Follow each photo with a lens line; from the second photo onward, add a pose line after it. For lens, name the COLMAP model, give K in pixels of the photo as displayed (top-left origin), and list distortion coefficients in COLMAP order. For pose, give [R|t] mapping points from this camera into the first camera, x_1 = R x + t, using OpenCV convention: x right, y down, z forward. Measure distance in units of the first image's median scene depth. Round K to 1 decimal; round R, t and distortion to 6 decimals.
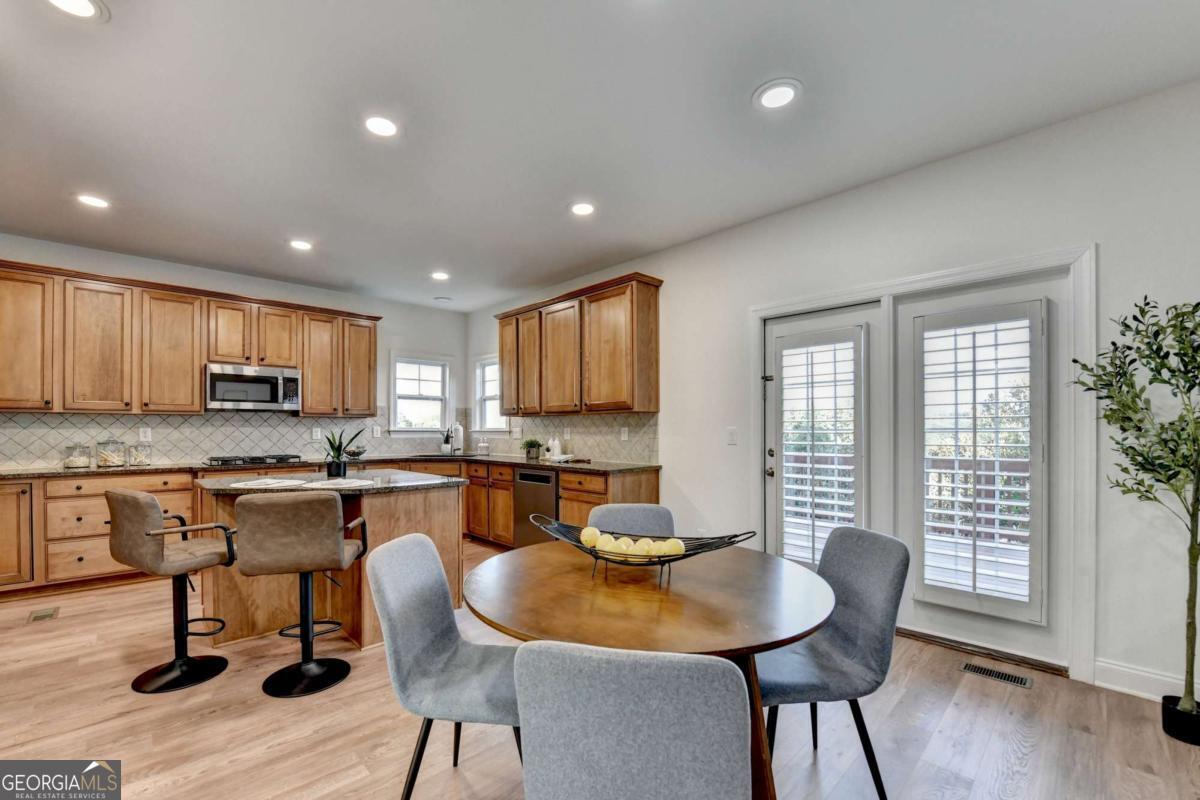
lens RADIAL K [[495.3, 0, 590.5], [0, 495.3, 424.2], [0, 0, 1]] dist [-0.019702, -0.001543]
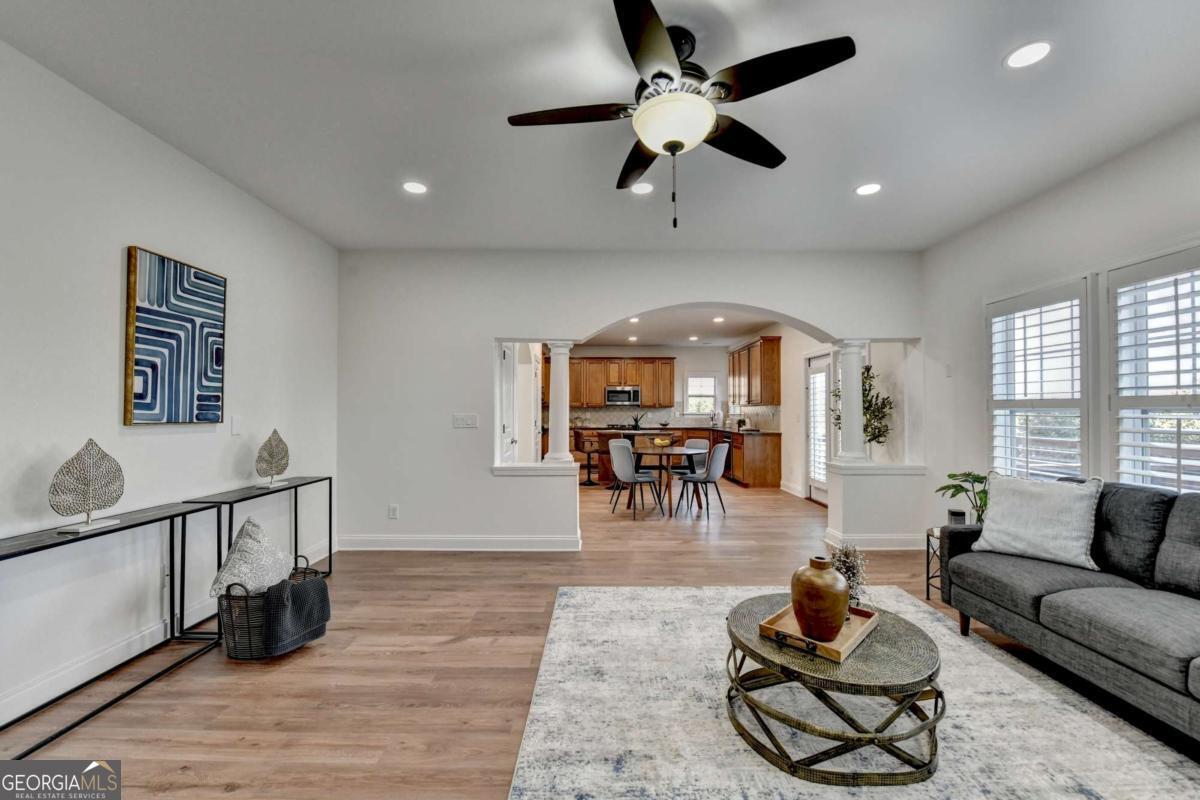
lens RADIAL K [[495.3, 0, 595.8], [0, 495.3, 403.1], [0, 0, 1]] dist [-0.019702, -0.001543]
pose [[0.719030, -0.010211, -0.694904, 0.951853], [0.004960, 0.999942, -0.009560, -0.016305], [0.694961, 0.003427, 0.719039, -0.870062]]
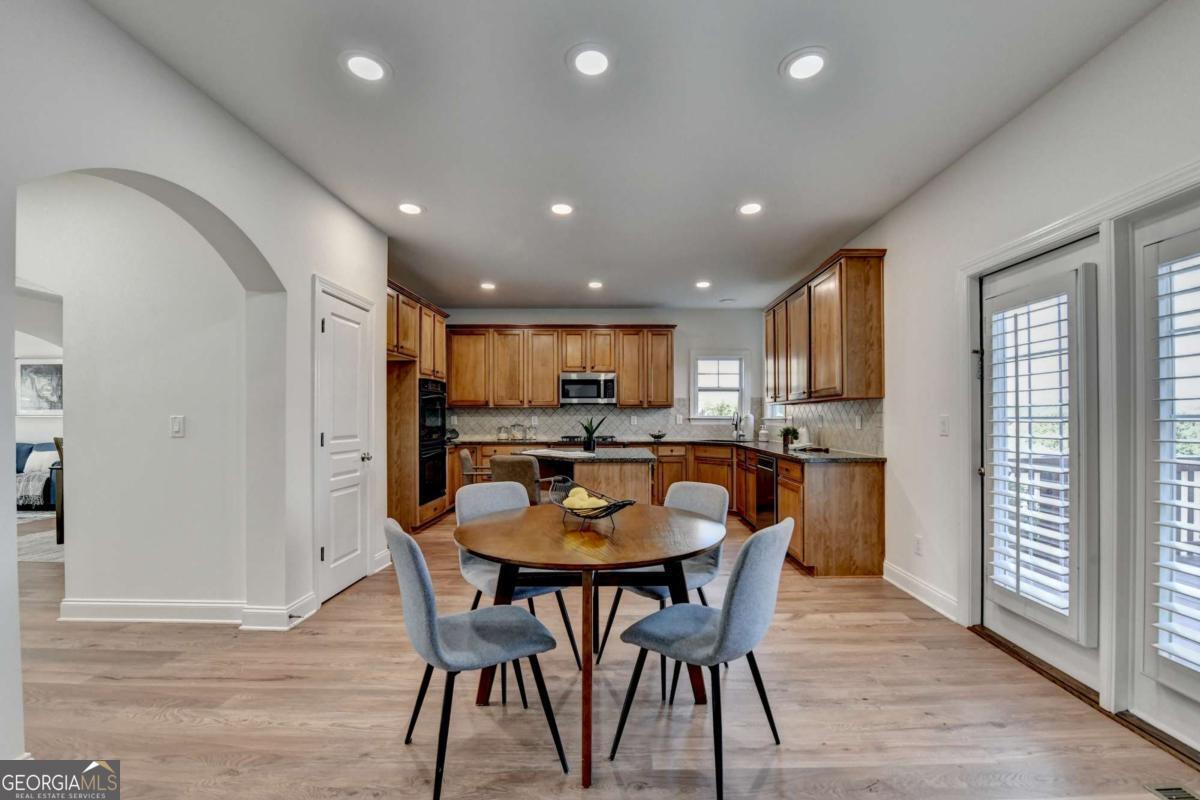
lens RADIAL K [[495.3, 0, 620.9], [0, 495.3, 415.0], [0, 0, 1]] dist [-0.019702, -0.001543]
pose [[0.720621, -0.002804, -0.693324, 0.411601], [0.006430, 0.999976, 0.002639, 0.000963], [0.693300, -0.006359, 0.720621, 0.034650]]
